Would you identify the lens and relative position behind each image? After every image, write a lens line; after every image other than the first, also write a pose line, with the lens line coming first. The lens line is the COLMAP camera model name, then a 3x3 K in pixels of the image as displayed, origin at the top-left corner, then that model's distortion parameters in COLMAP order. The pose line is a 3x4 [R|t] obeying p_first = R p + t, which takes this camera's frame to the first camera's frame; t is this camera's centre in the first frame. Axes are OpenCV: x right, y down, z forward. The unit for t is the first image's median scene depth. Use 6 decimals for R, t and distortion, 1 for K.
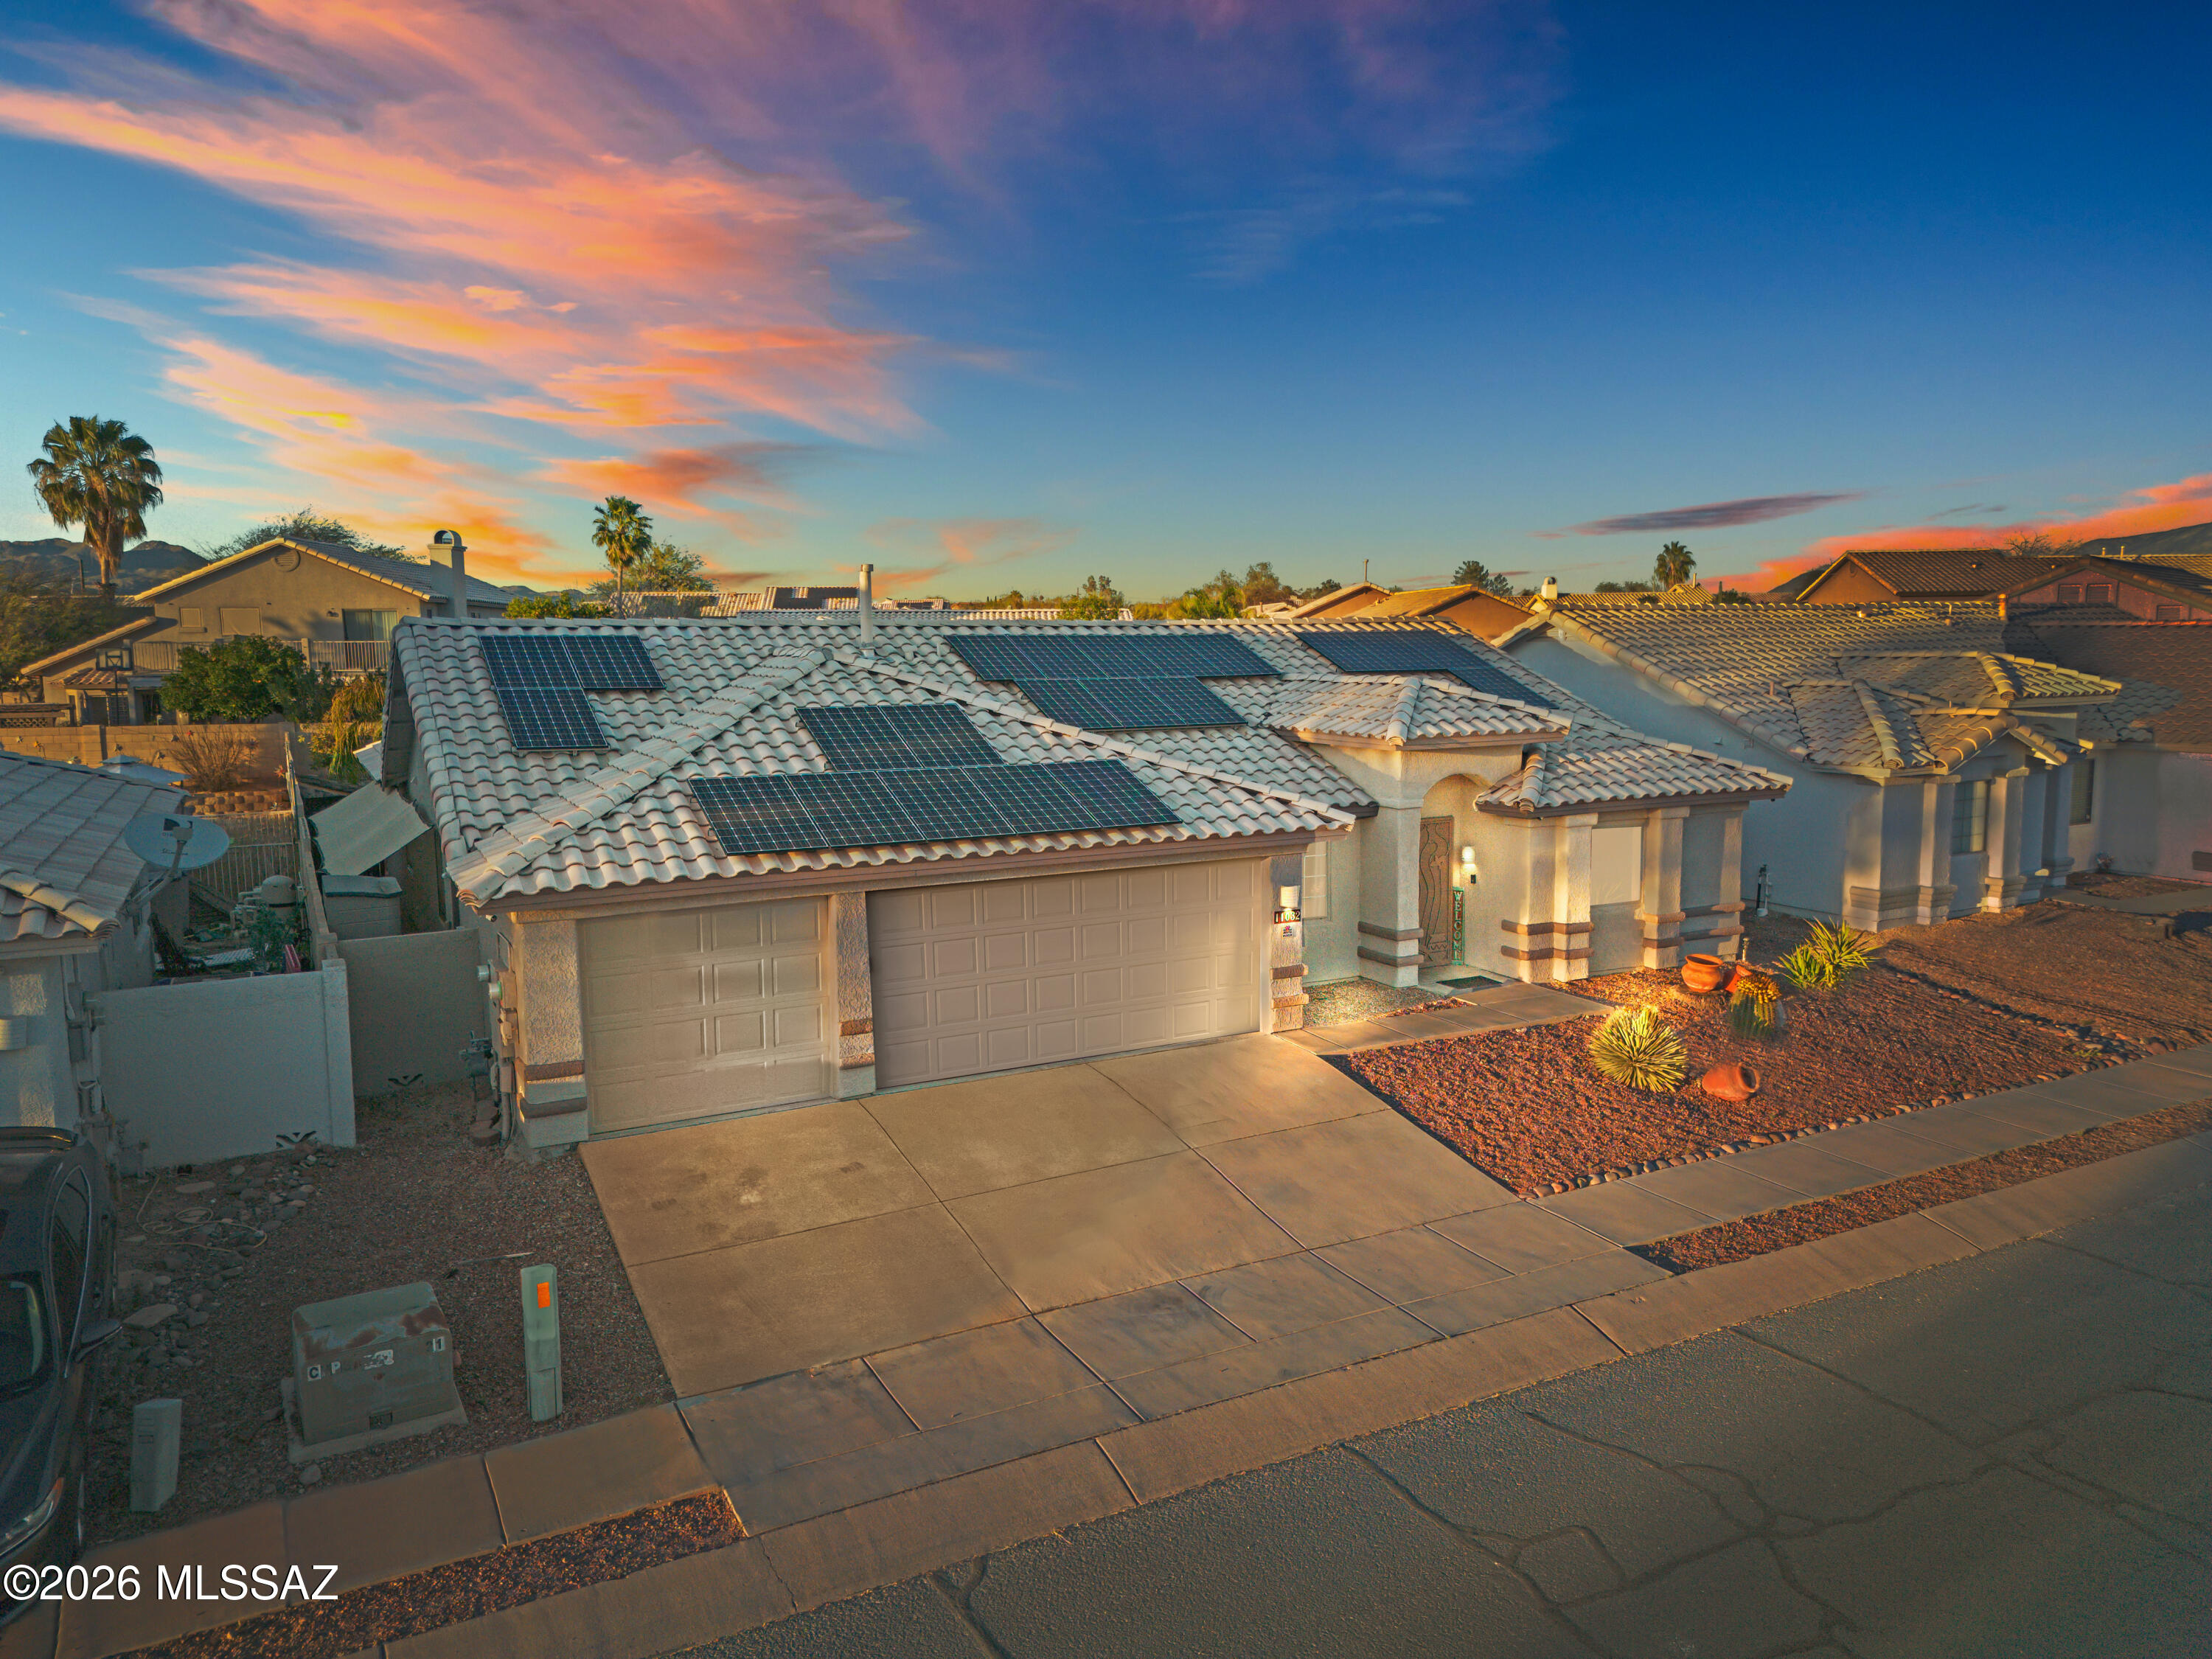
lens RADIAL K [[1542.2, 0, 1106.0], [0, 1542.2, 829.5], [0, 0, 1]] dist [0.074887, -0.078885]
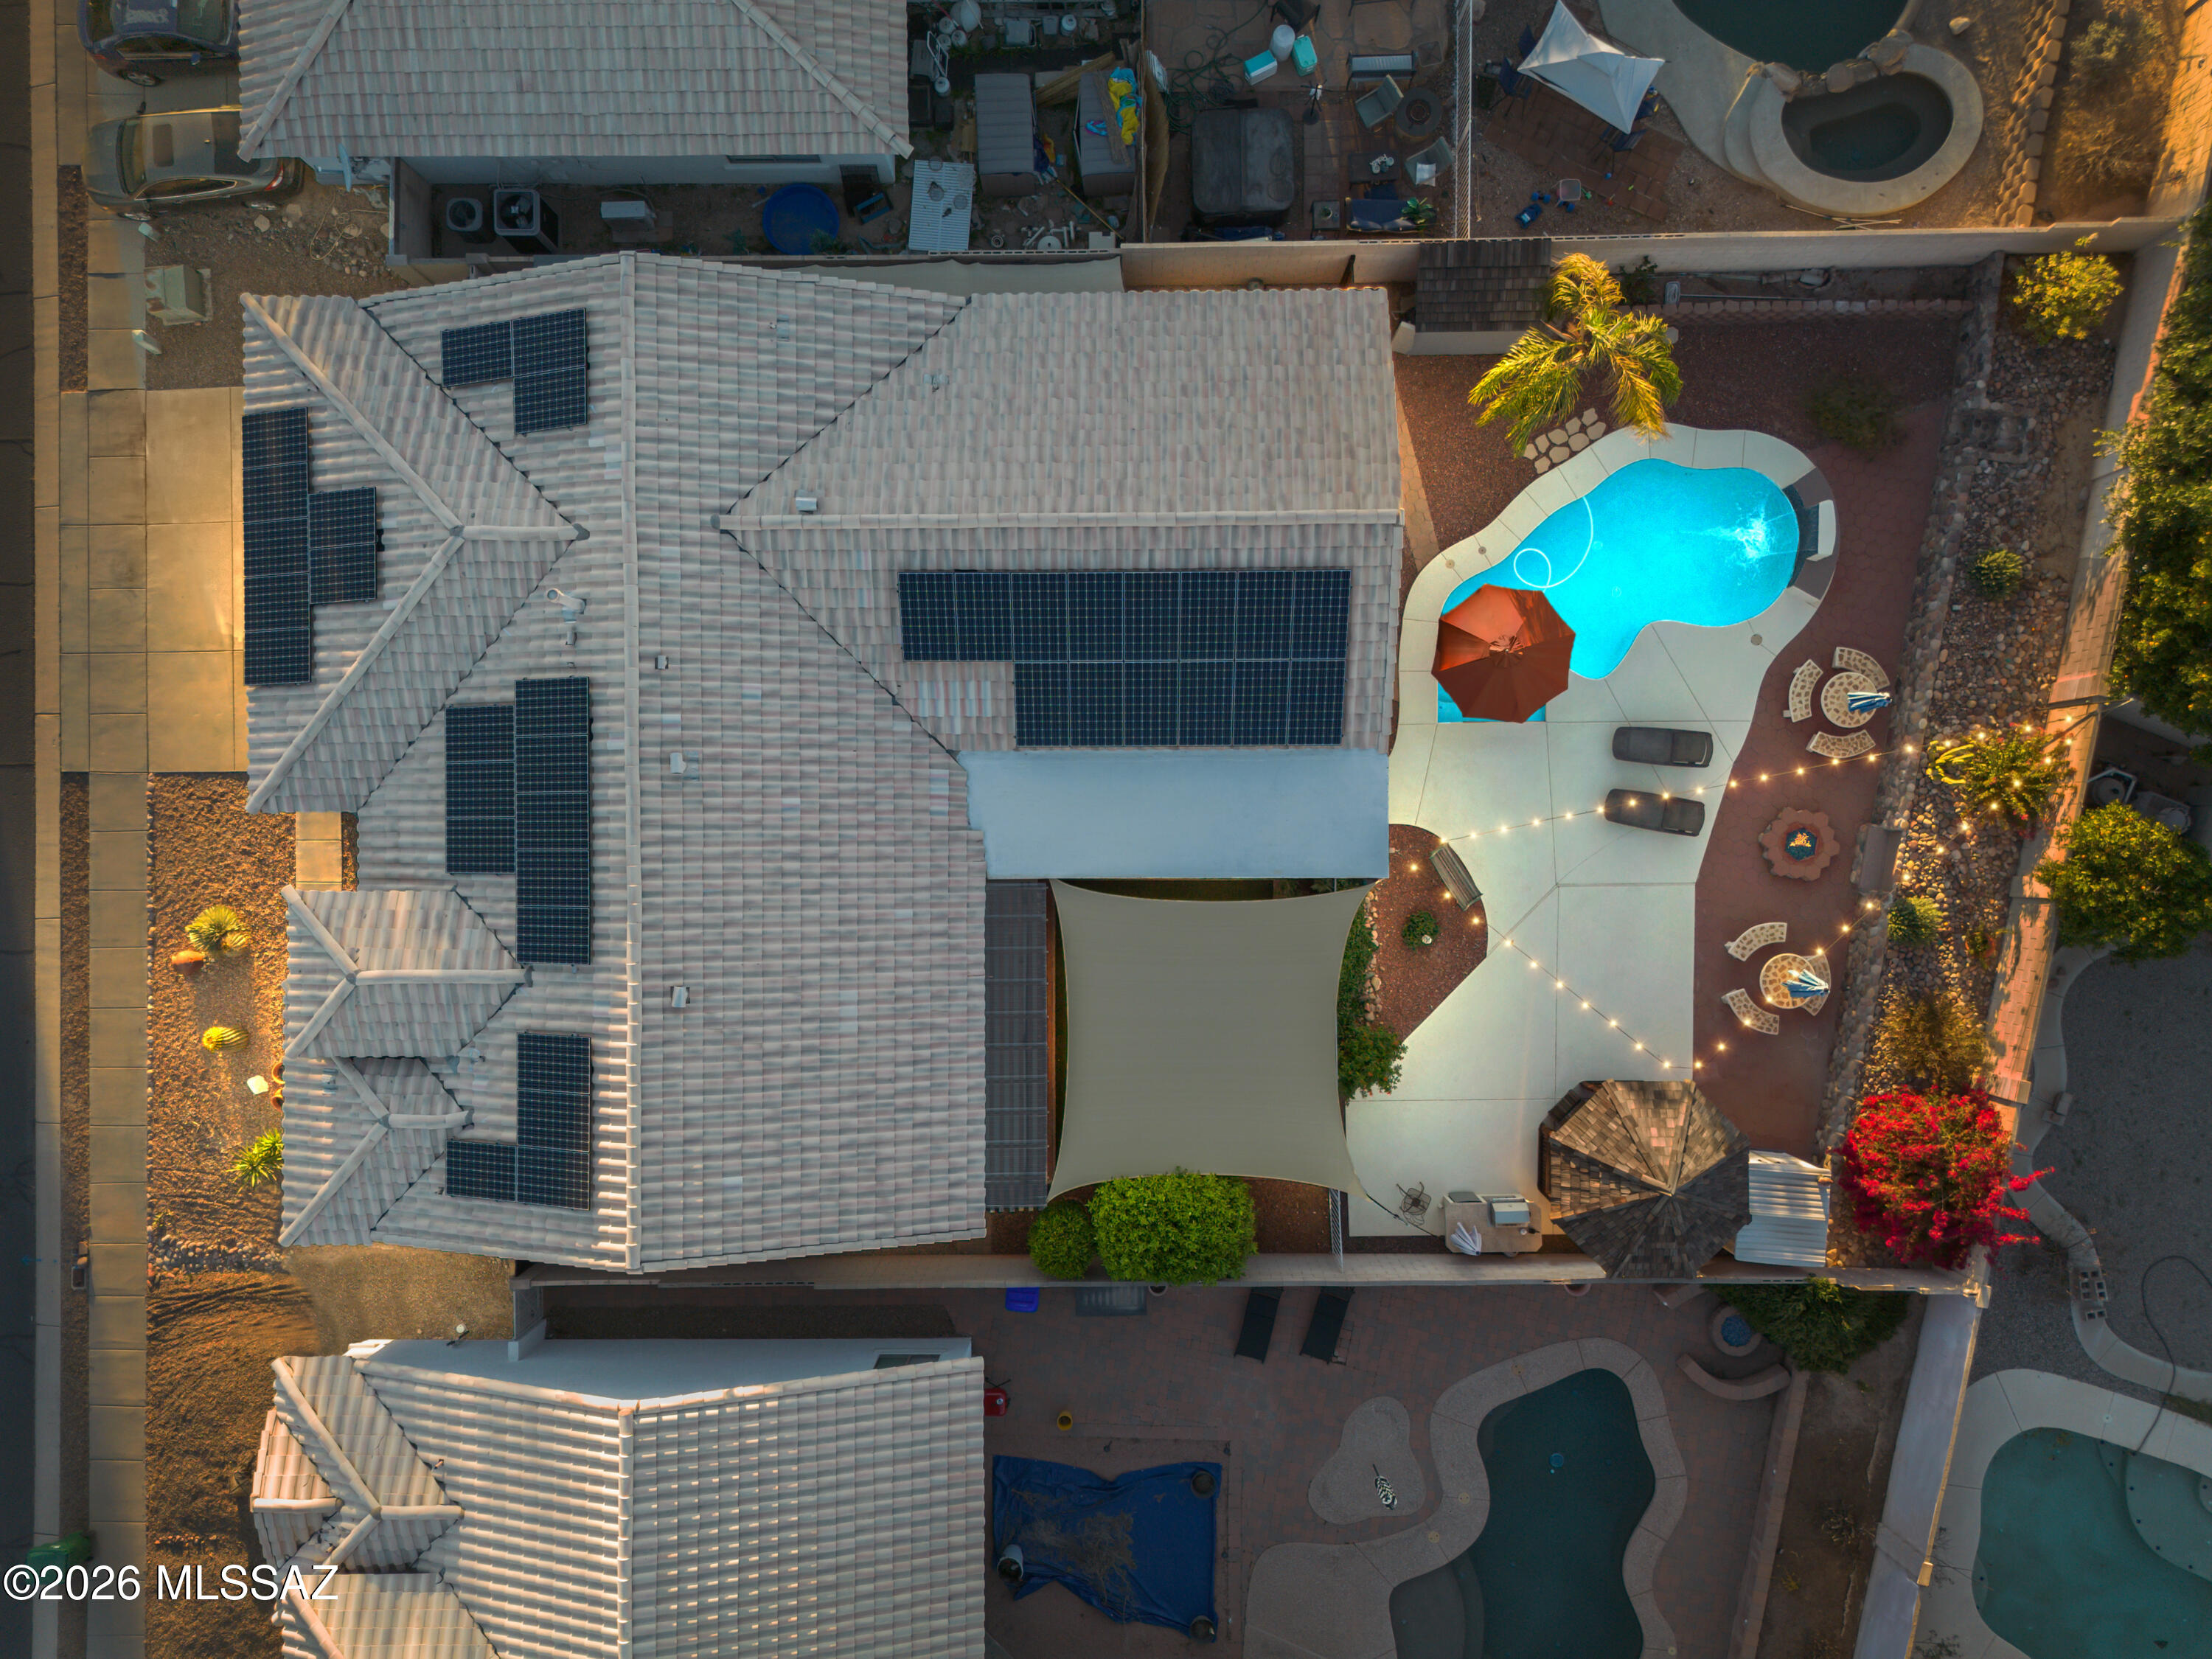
lens RADIAL K [[1542.2, 0, 1106.0], [0, 1542.2, 829.5], [0, 0, 1]] dist [0.074887, -0.078885]
pose [[-0.455747, 0.889869, 0.020660, -0.268665], [-0.098004, -0.073235, 0.992488, -1.747149], [0.884697, 0.450299, 0.120587, 1.639296]]
